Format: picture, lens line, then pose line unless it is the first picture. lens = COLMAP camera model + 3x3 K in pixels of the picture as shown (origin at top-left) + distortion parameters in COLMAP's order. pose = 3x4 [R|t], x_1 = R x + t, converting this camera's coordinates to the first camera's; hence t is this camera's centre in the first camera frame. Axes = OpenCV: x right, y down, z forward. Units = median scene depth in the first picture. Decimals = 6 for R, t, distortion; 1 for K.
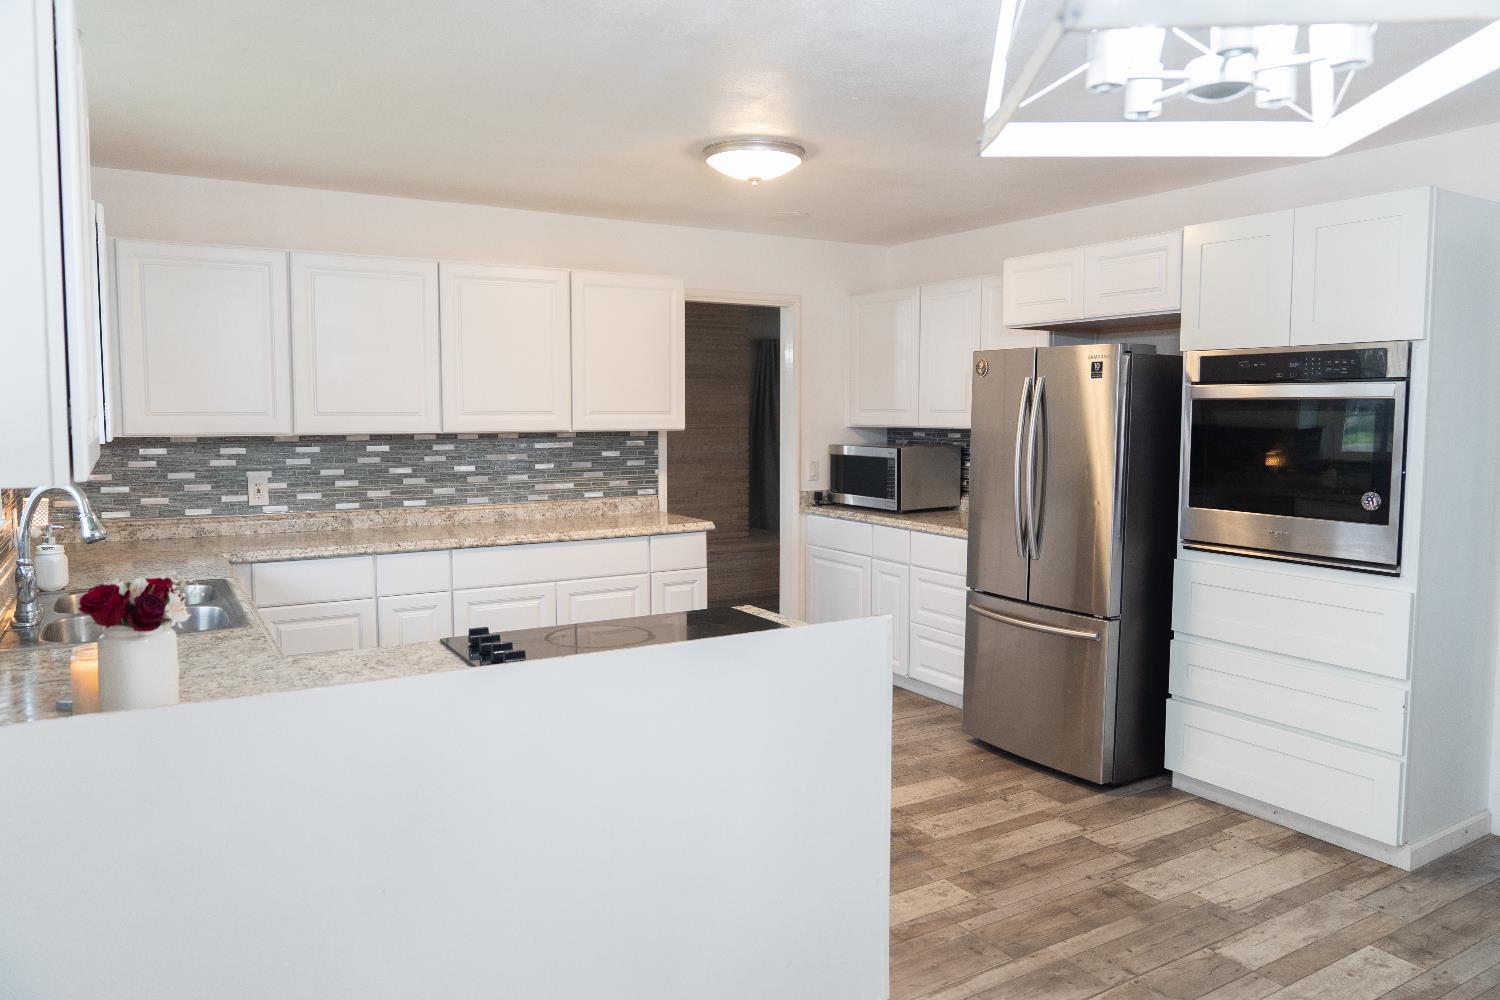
lens RADIAL K [[1024.4, 0, 744.1], [0, 1024.4, 493.6], [0, 0, 1]] dist [-0.032331, 0.001392]
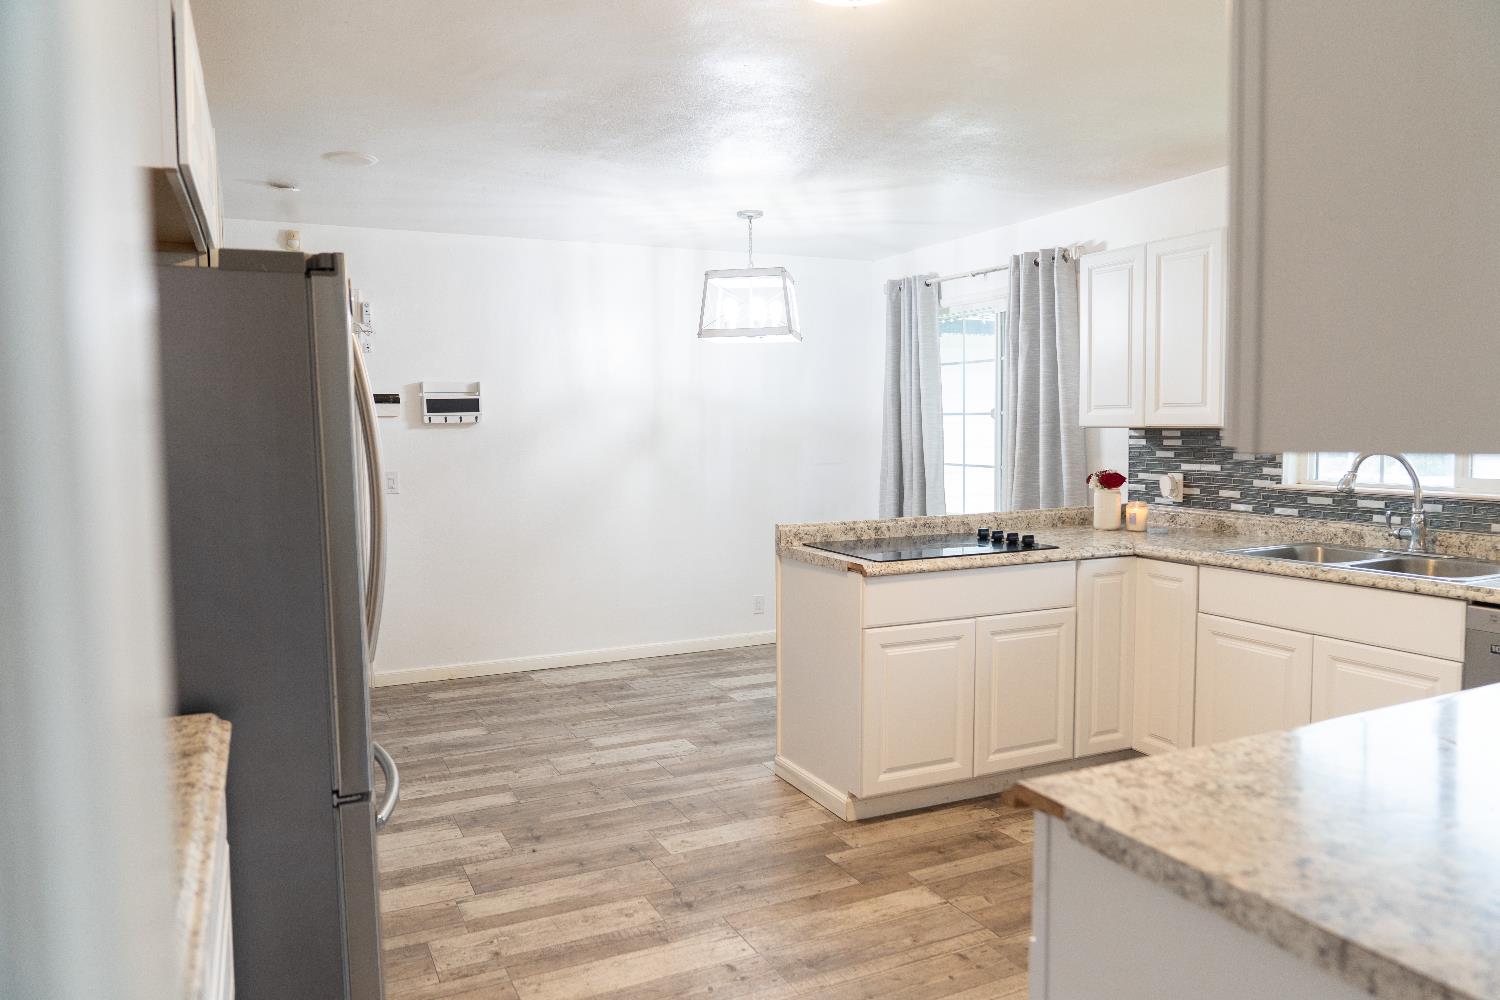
lens RADIAL K [[1024.4, 0, 744.1], [0, 1024.4, 493.6], [0, 0, 1]] dist [-0.032331, 0.001392]
pose [[-0.995179, -0.007296, 0.097806, 0.022450], [0.007437, 0.988745, 0.149428, -0.143231], [-0.097796, 0.149435, -0.983923, 1.947148]]
